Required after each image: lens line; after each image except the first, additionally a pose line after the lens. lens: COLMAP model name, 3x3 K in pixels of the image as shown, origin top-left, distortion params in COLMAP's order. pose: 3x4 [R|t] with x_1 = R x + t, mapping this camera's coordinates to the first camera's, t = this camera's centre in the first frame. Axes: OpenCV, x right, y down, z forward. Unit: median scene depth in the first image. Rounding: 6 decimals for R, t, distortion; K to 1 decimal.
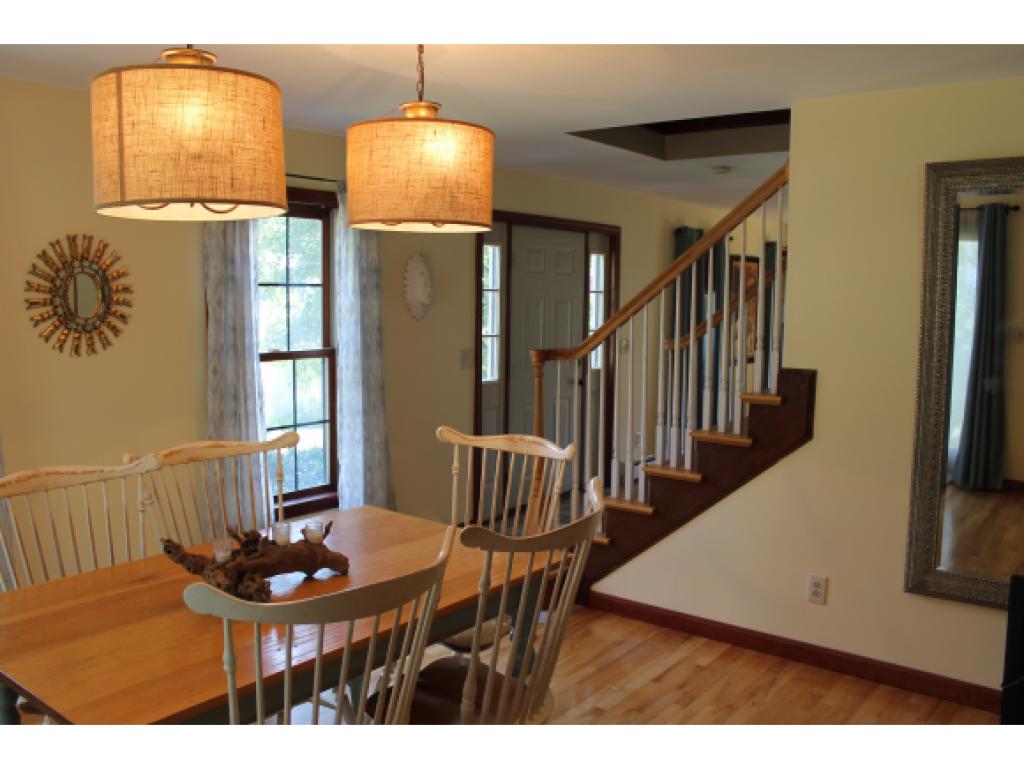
lens RADIAL K [[867.1, 0, 512.0], [0, 867.1, 384.5], [0, 0, 1]] dist [-0.181345, 0.188717]
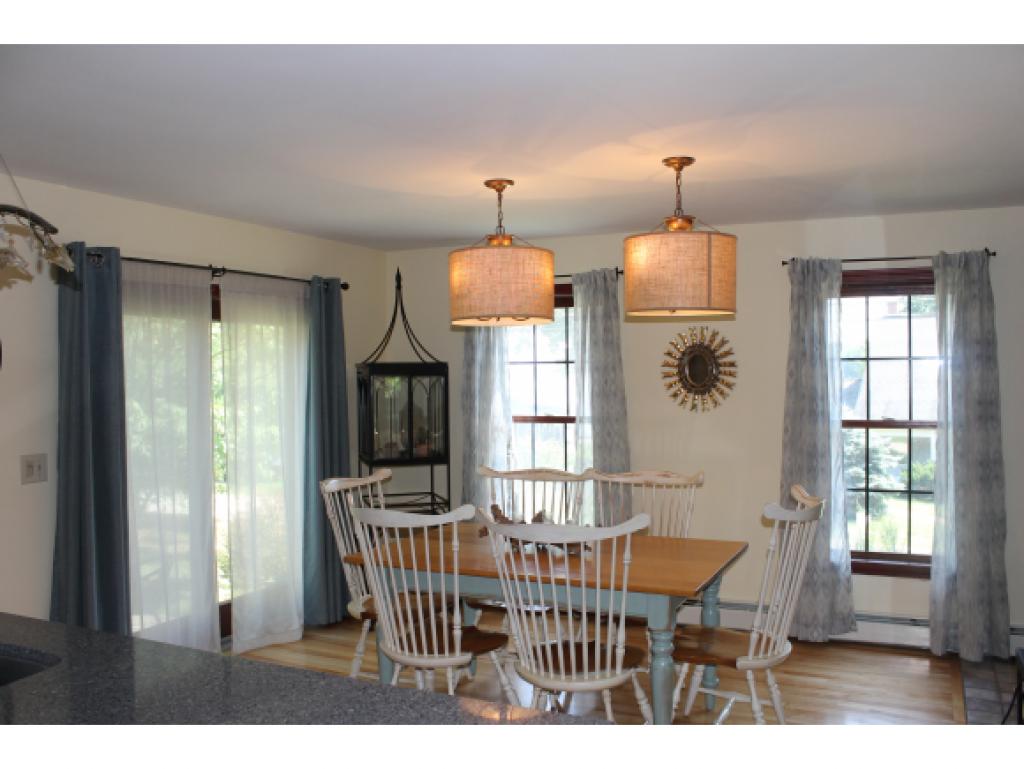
lens RADIAL K [[867.1, 0, 512.0], [0, 867.1, 384.5], [0, 0, 1]] dist [-0.181345, 0.188717]
pose [[0.130509, 0.006914, -0.991423, 0.847080], [-0.090944, 0.995843, -0.005027, -0.042051], [0.987267, 0.090820, 0.130595, 0.479114]]
